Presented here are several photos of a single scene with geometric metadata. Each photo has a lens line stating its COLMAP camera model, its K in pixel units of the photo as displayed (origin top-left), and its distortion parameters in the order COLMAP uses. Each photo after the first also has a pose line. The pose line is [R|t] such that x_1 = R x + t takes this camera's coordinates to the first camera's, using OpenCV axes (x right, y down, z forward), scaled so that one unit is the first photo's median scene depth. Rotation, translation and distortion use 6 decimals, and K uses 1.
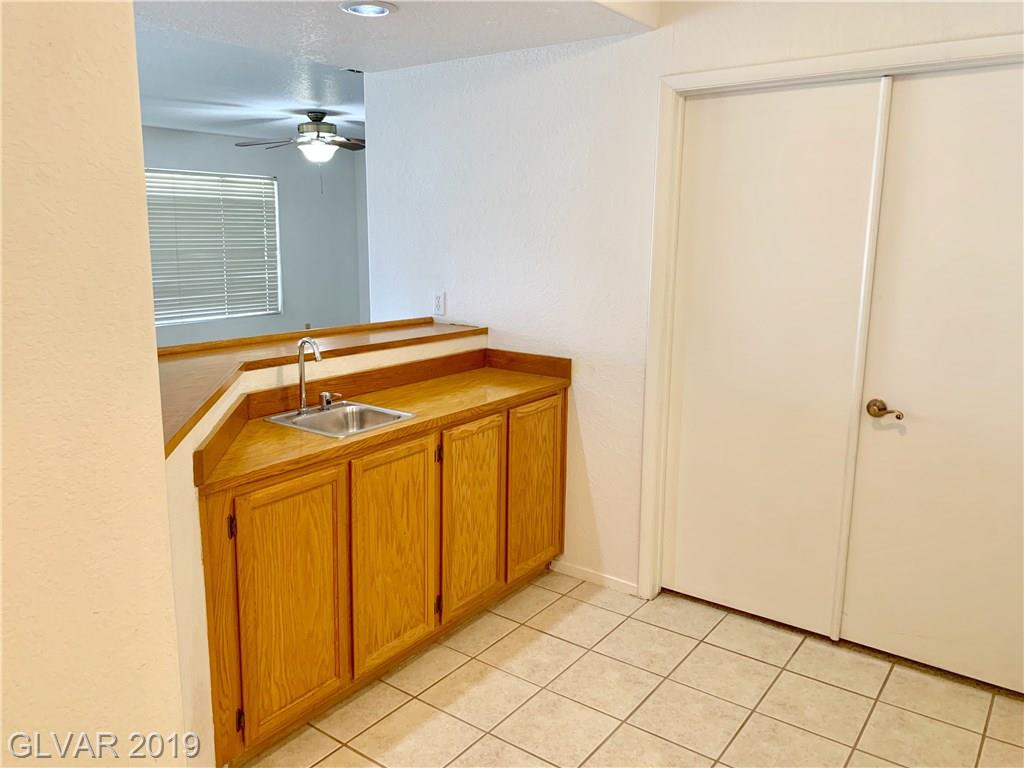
lens RADIAL K [[787.9, 0, 506.0], [0, 787.9, 370.2], [0, 0, 1]] dist [0.065383, -0.079858]
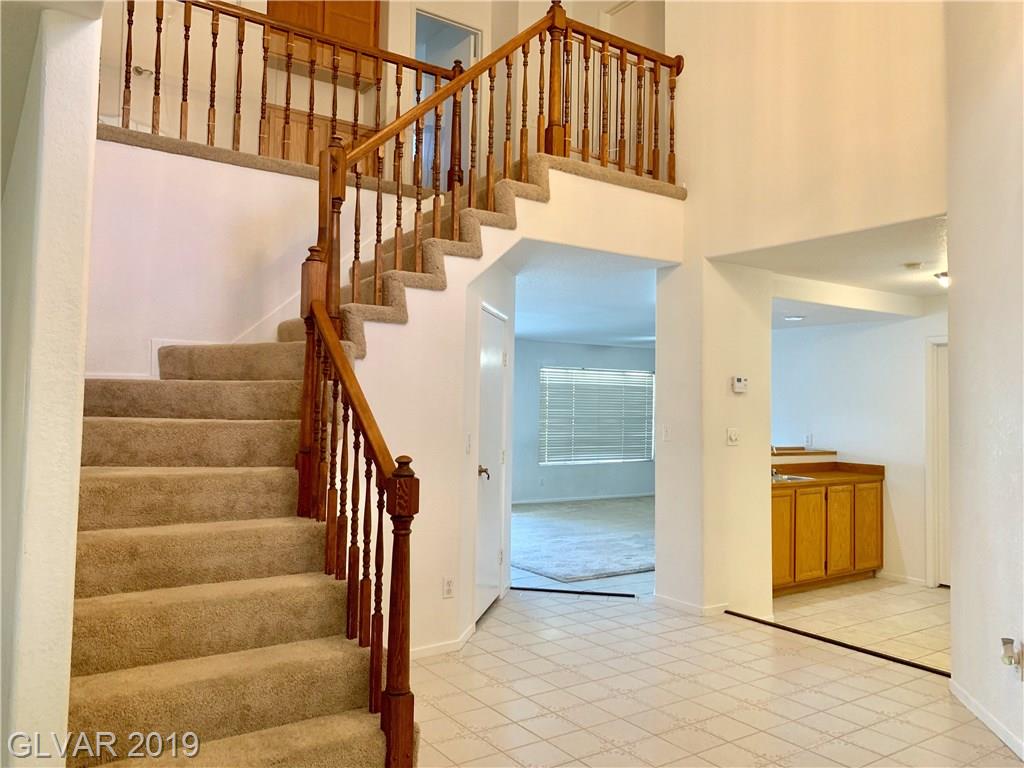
lens RADIAL K [[787.9, 0, 506.0], [0, 787.9, 370.2], [0, 0, 1]] dist [0.065383, -0.079858]
pose [[0.947271, -0.006992, -0.320357, -0.188410], [-0.064610, 0.975061, -0.212326, 0.253256], [0.313852, 0.221828, 0.923195, -1.310216]]
